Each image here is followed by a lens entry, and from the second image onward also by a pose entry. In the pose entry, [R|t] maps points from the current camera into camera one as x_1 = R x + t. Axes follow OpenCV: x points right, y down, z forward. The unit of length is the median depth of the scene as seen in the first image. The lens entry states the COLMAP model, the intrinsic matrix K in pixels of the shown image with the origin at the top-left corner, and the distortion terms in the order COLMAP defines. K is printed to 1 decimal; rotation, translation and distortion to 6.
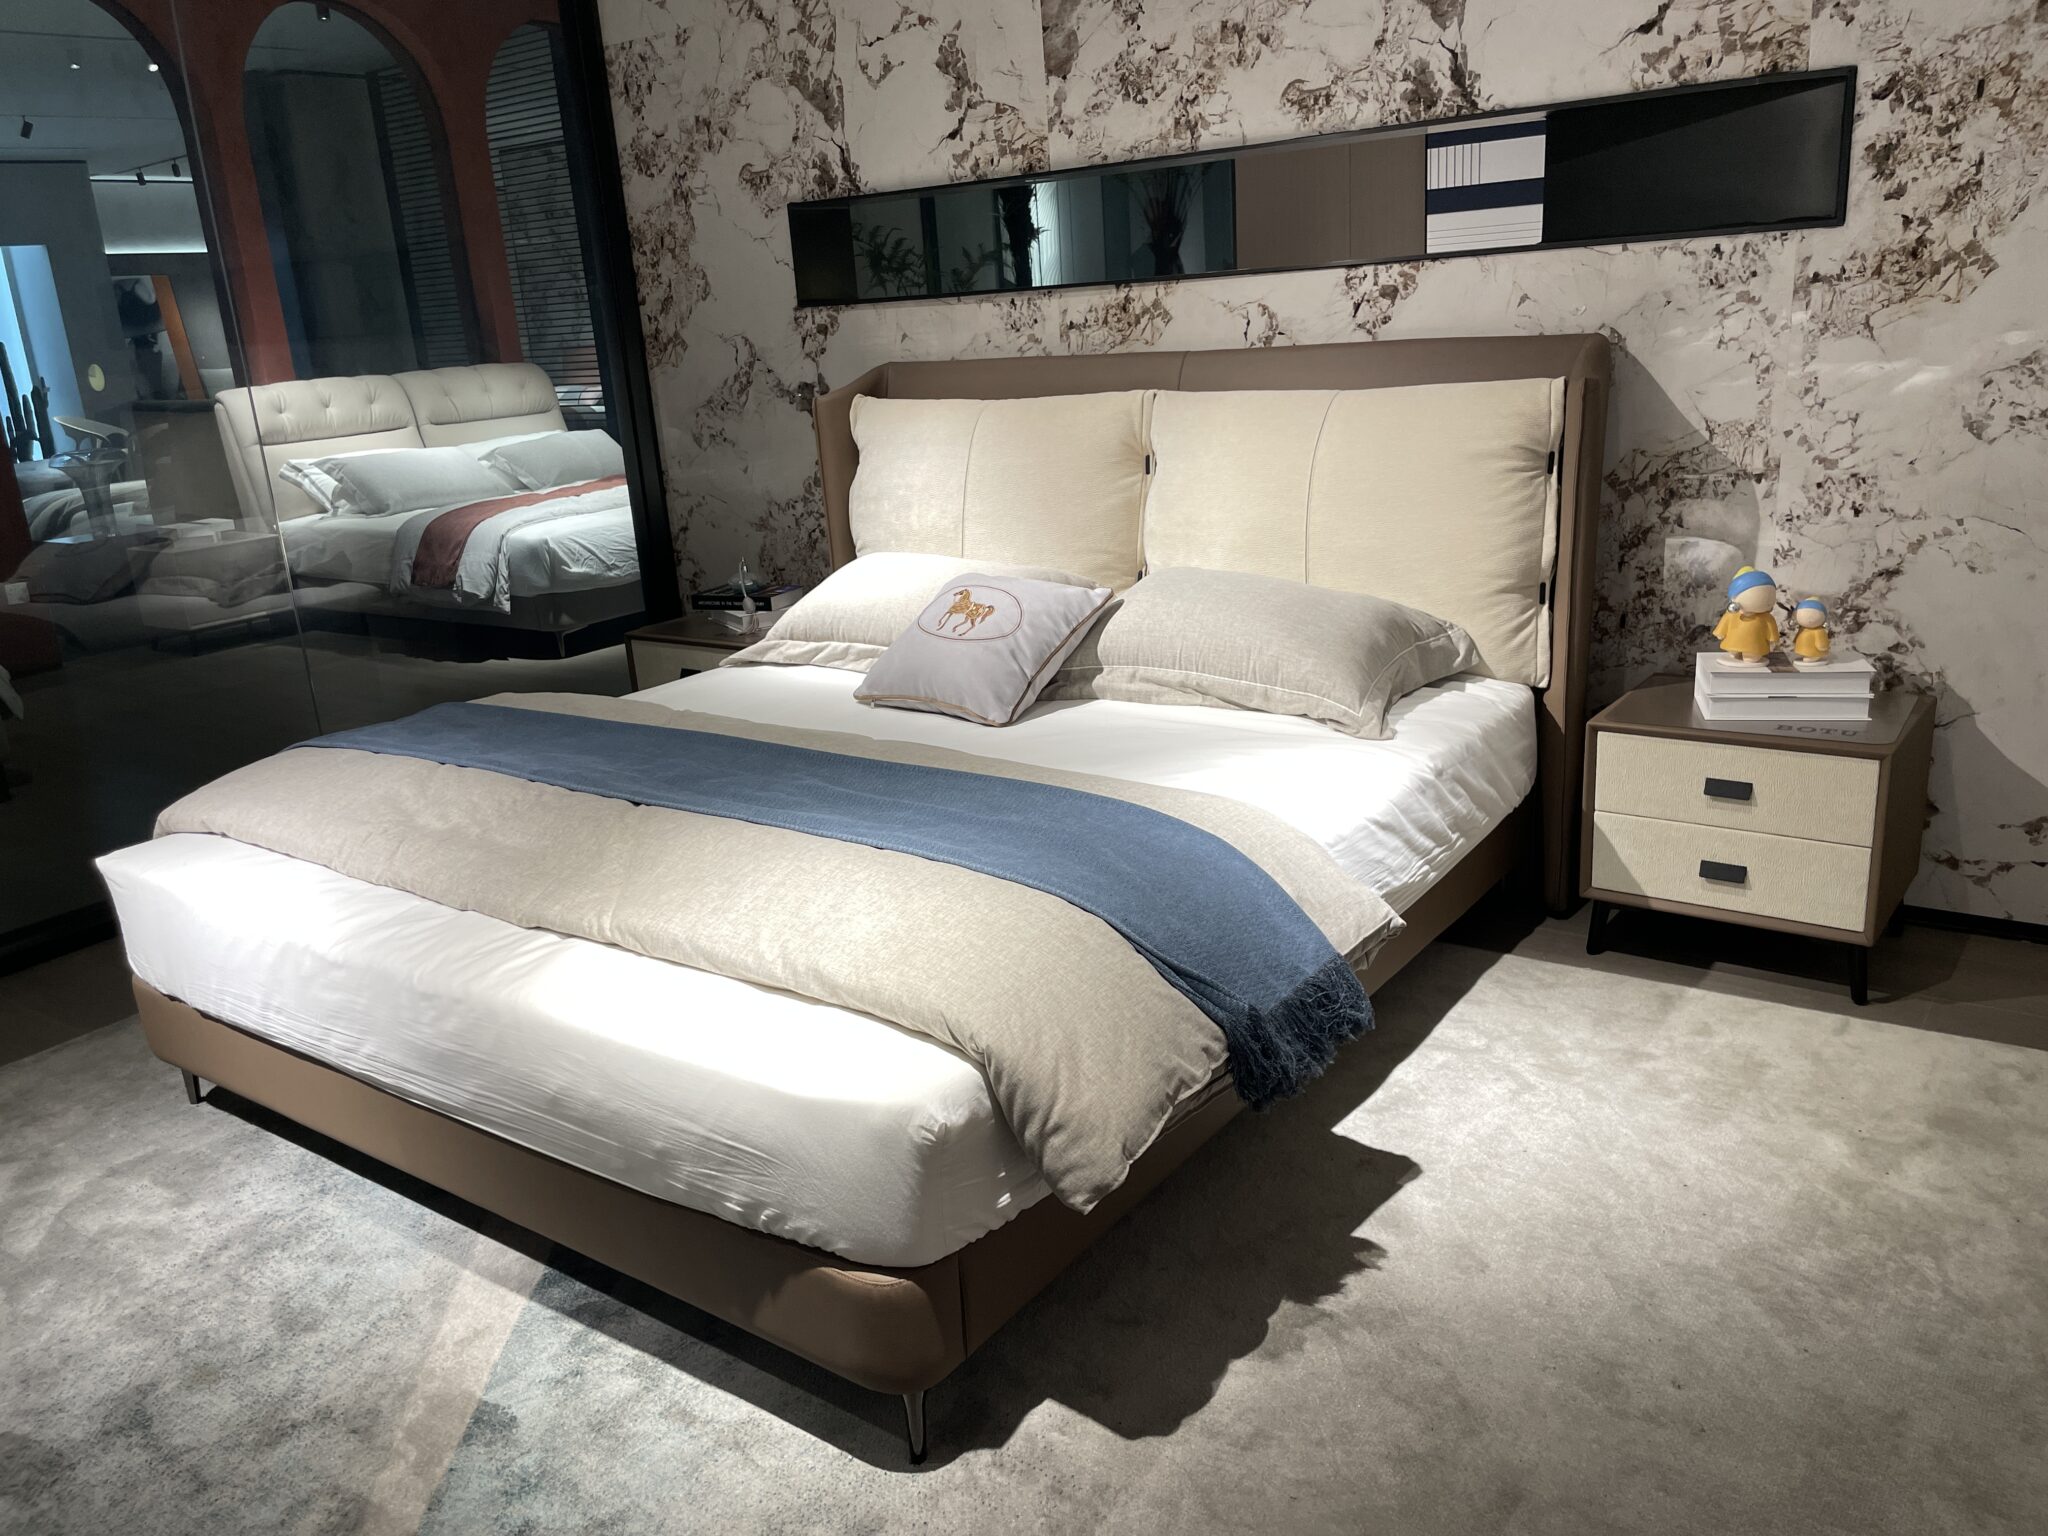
lens RADIAL K [[1576.5, 0, 1002.0], [0, 1576.5, 779.5], [0, 0, 1]] dist [0.074865, -0.094860]
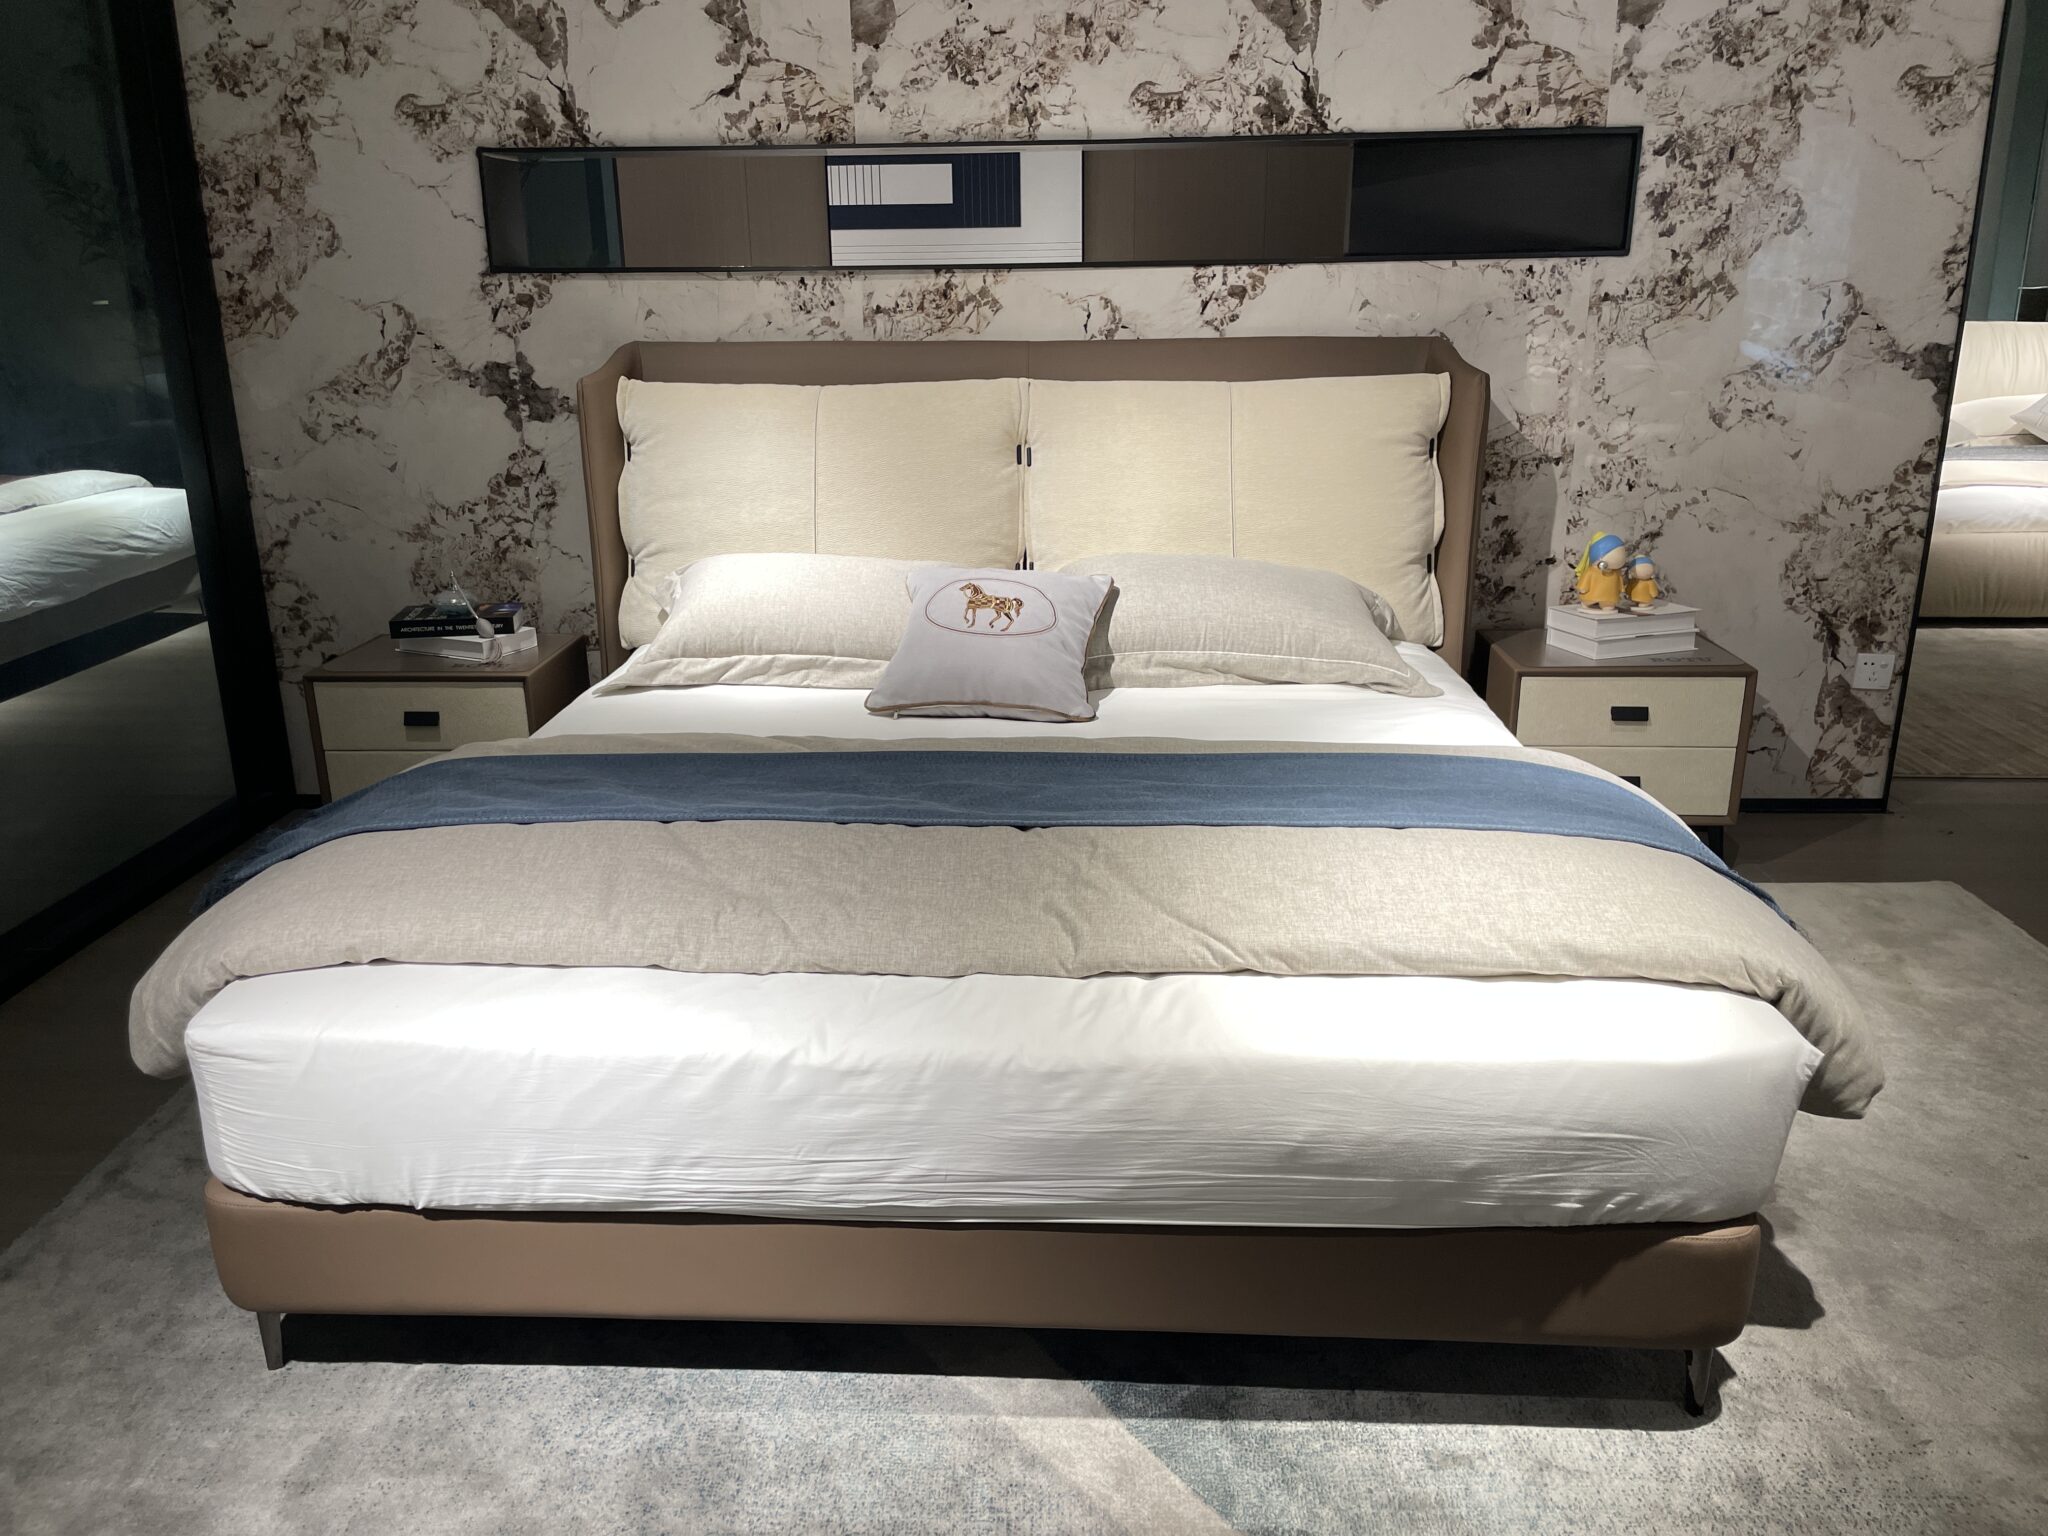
lens RADIAL K [[1576.5, 0, 1009.6], [0, 1576.5, 775.3], [0, 0, 1]] dist [0.074865, -0.094860]
pose [[0.831880, -0.109265, 0.544093, -0.533466], [0.118404, 0.992796, 0.018342, -0.022685], [-0.542178, 0.049164, 0.838824, 0.216339]]
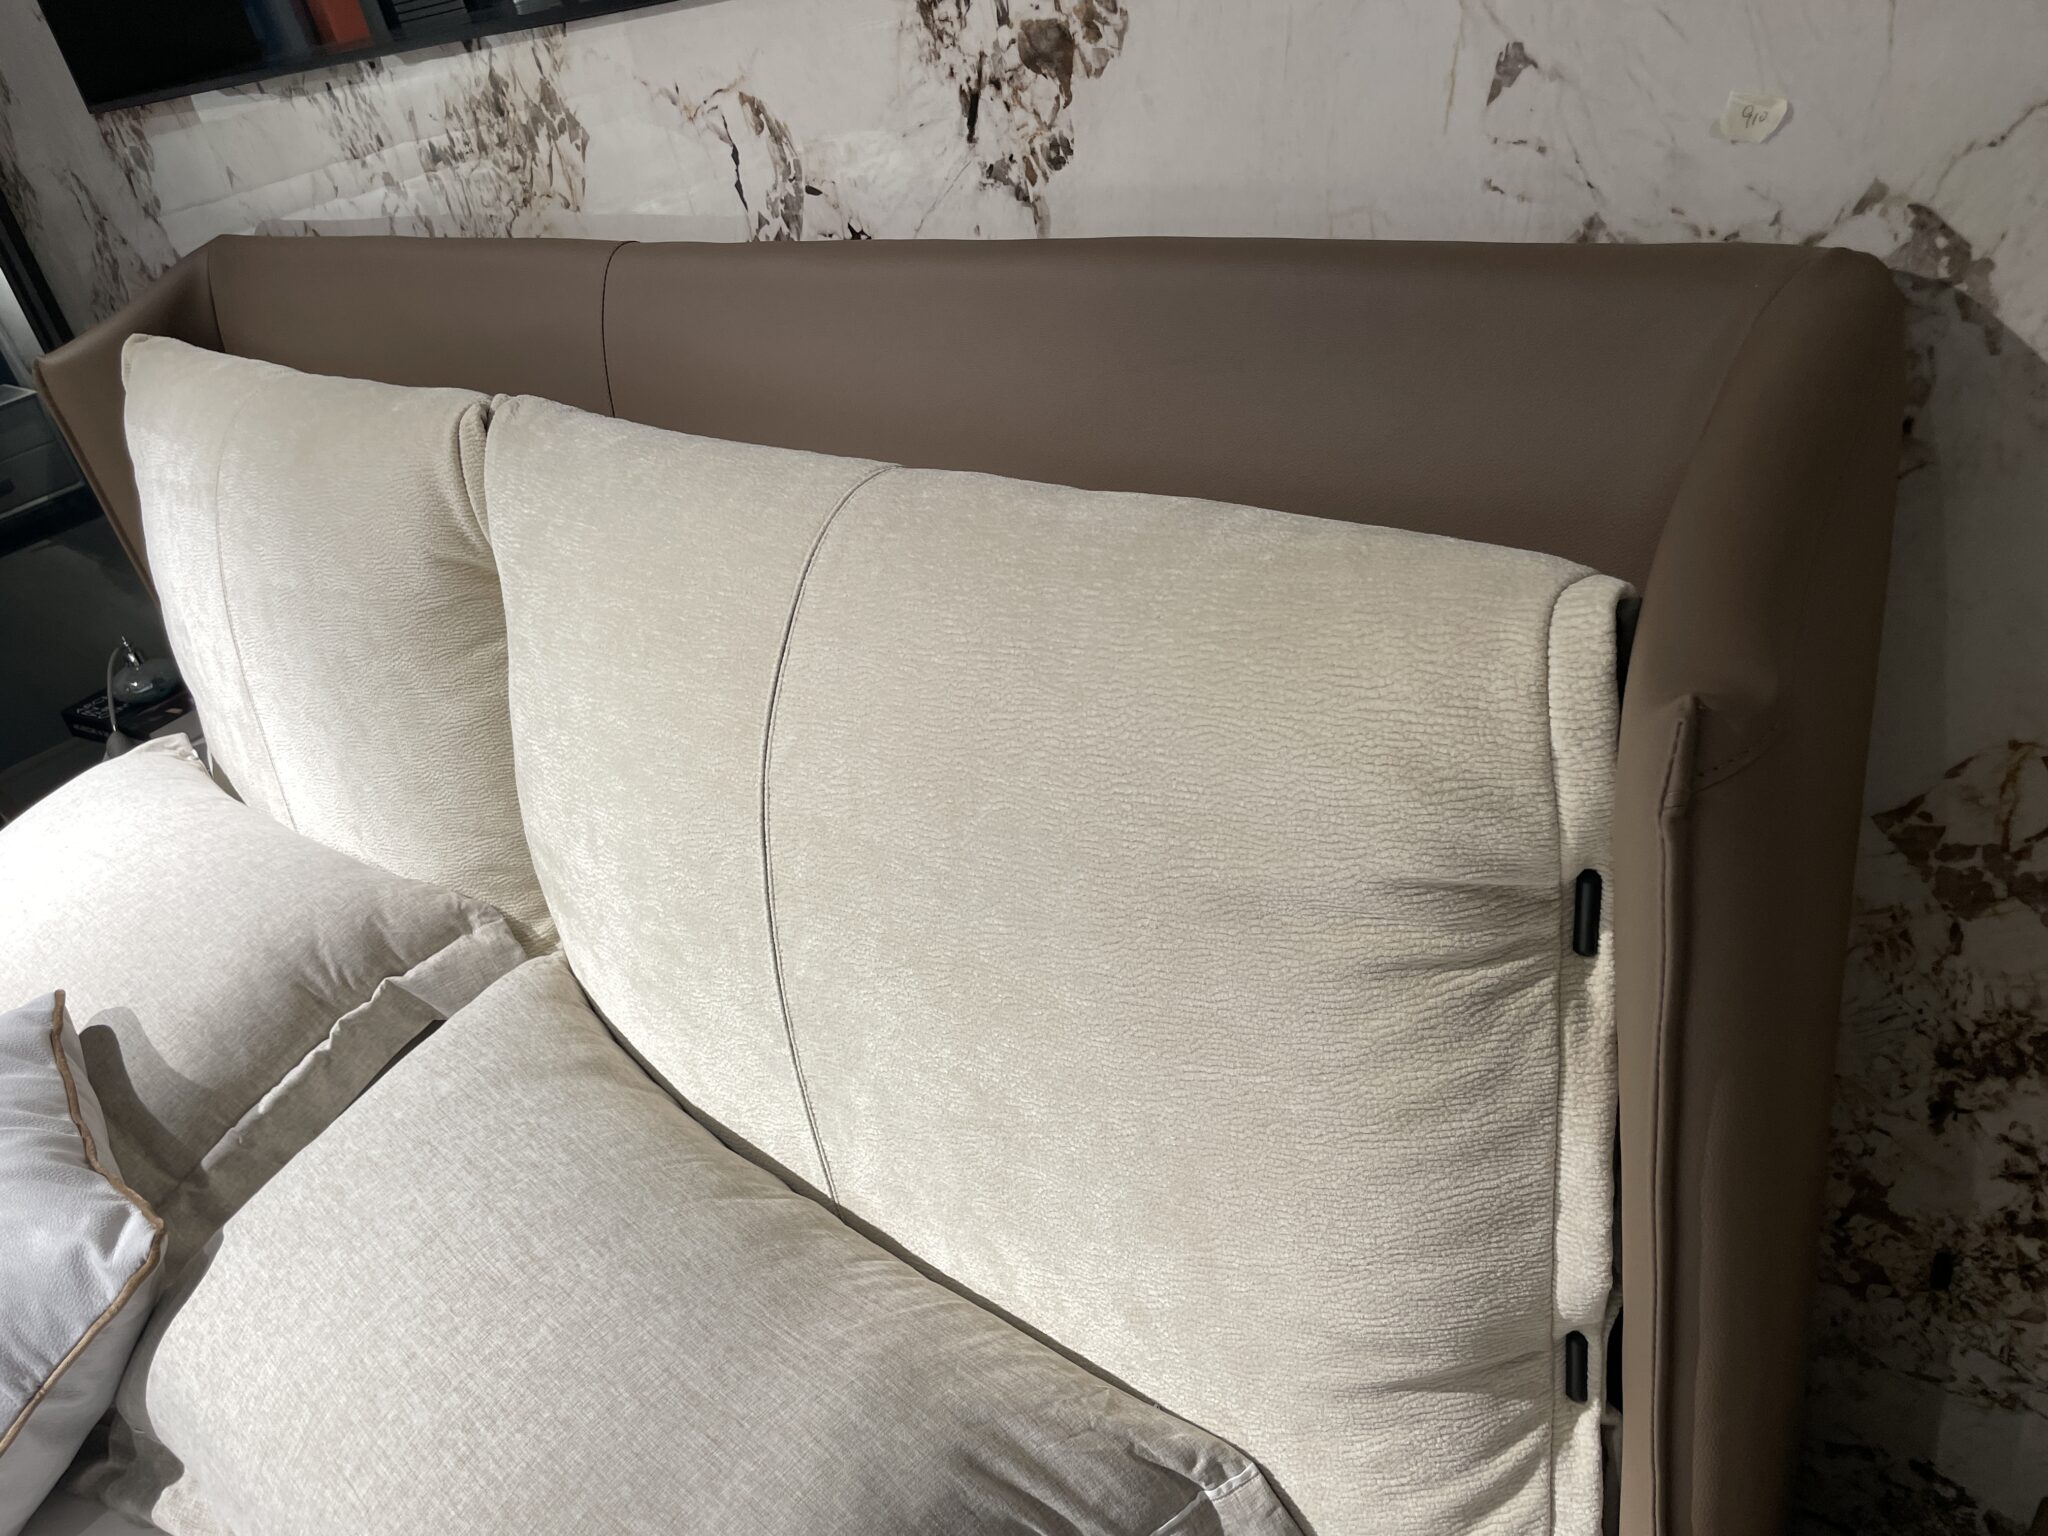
lens RADIAL K [[1576.5, 0, 1004.6], [0, 1576.5, 786.0], [0, 0, 1]] dist [0.074865, -0.094860]
pose [[0.978569, -0.047930, -0.200264, 0.302272], [0.097643, 0.964251, 0.246344, -0.270178], [0.181298, -0.260619, 0.948266, 0.759336]]
